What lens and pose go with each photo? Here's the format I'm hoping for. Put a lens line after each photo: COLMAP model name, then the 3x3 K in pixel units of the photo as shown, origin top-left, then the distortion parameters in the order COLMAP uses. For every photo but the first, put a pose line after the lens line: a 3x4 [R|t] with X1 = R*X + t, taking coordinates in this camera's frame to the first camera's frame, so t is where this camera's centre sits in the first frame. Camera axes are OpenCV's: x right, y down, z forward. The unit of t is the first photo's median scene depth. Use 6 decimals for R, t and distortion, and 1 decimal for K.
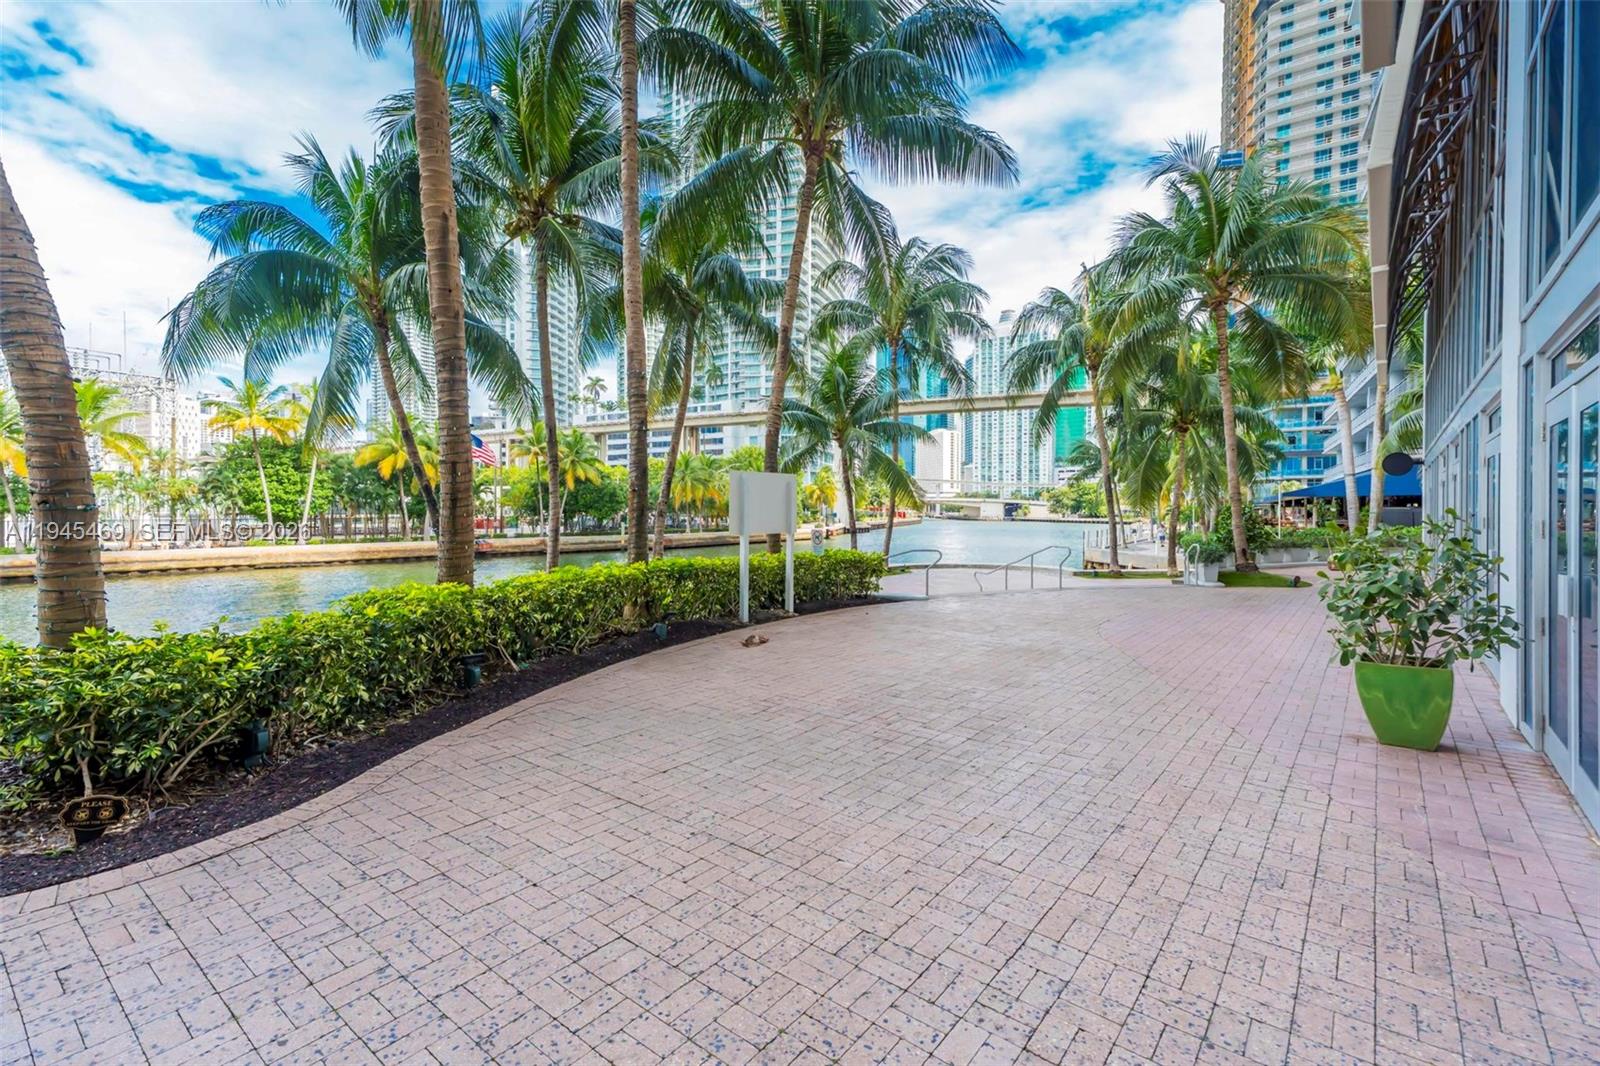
lens RADIAL K [[716.4, 0, 806.1], [0, 716.4, 528.9], [0, 0, 1]] dist [0.017234, -0.002466]
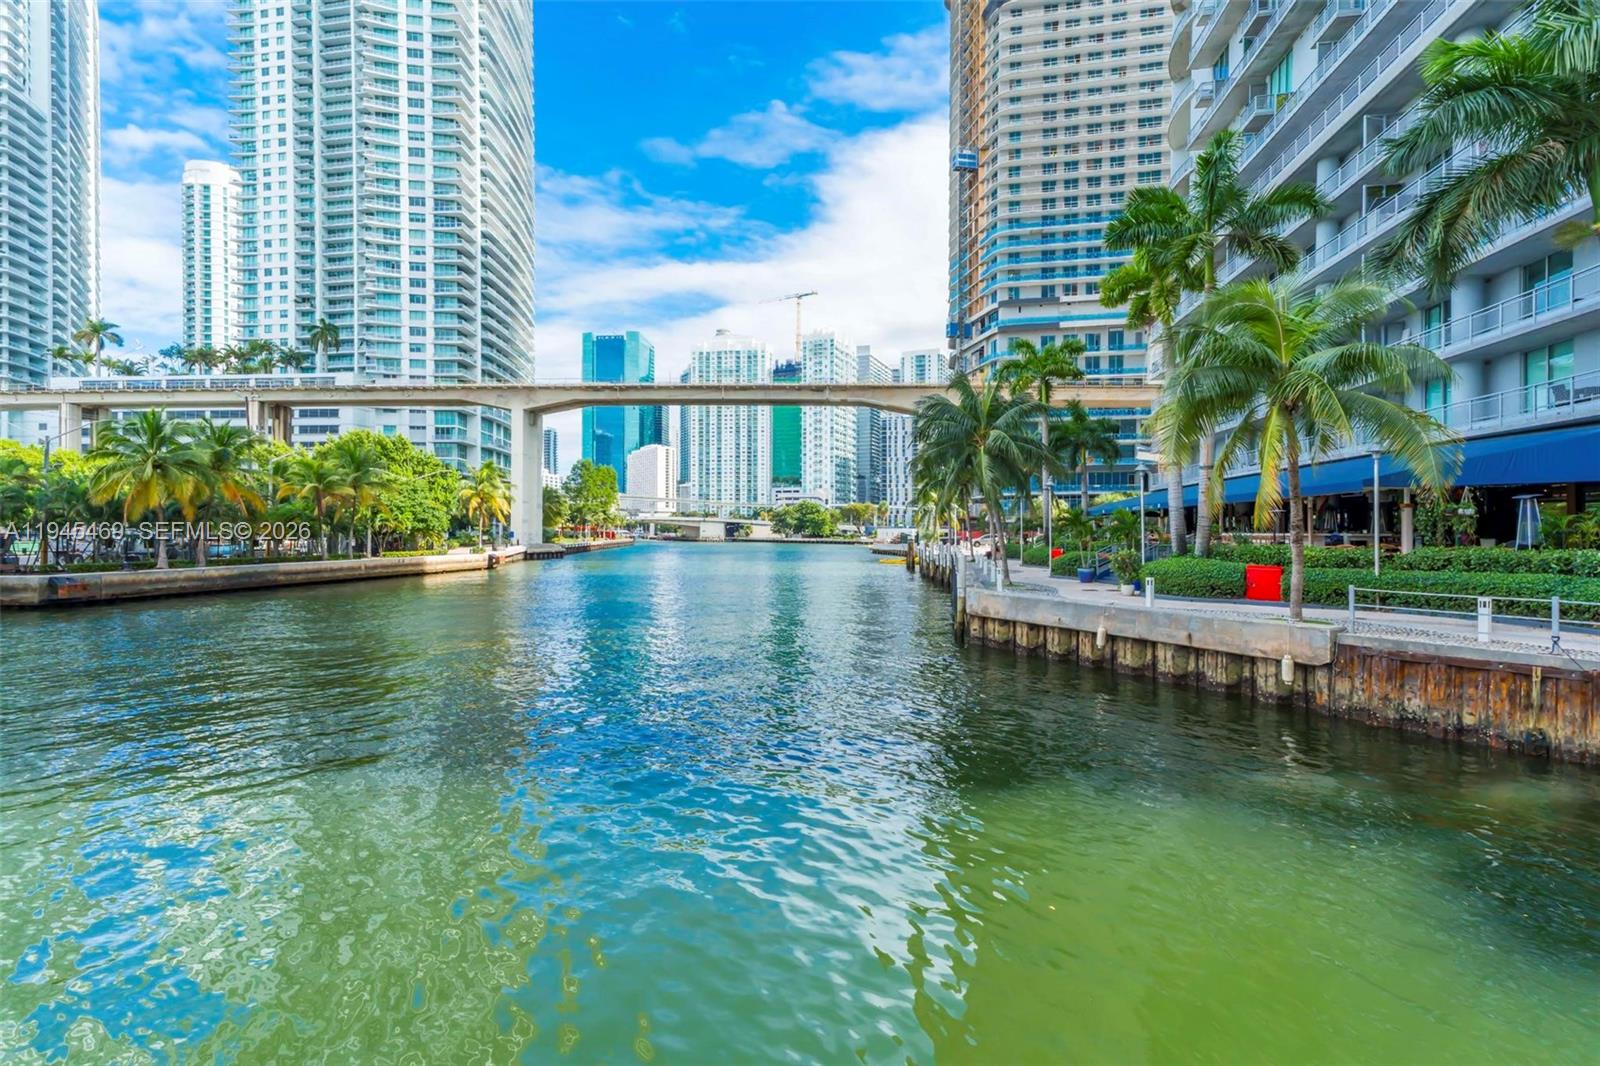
lens RADIAL K [[716.4, 0, 819.7], [0, 716.4, 529.3], [0, 0, 1]] dist [0.017234, -0.002466]
pose [[0.915274, 0.000914, 0.402831, 0.023675], [0.010982, 0.999569, -0.027220, -0.001278], [-0.402682, 0.029338, 0.914870, 0.175239]]
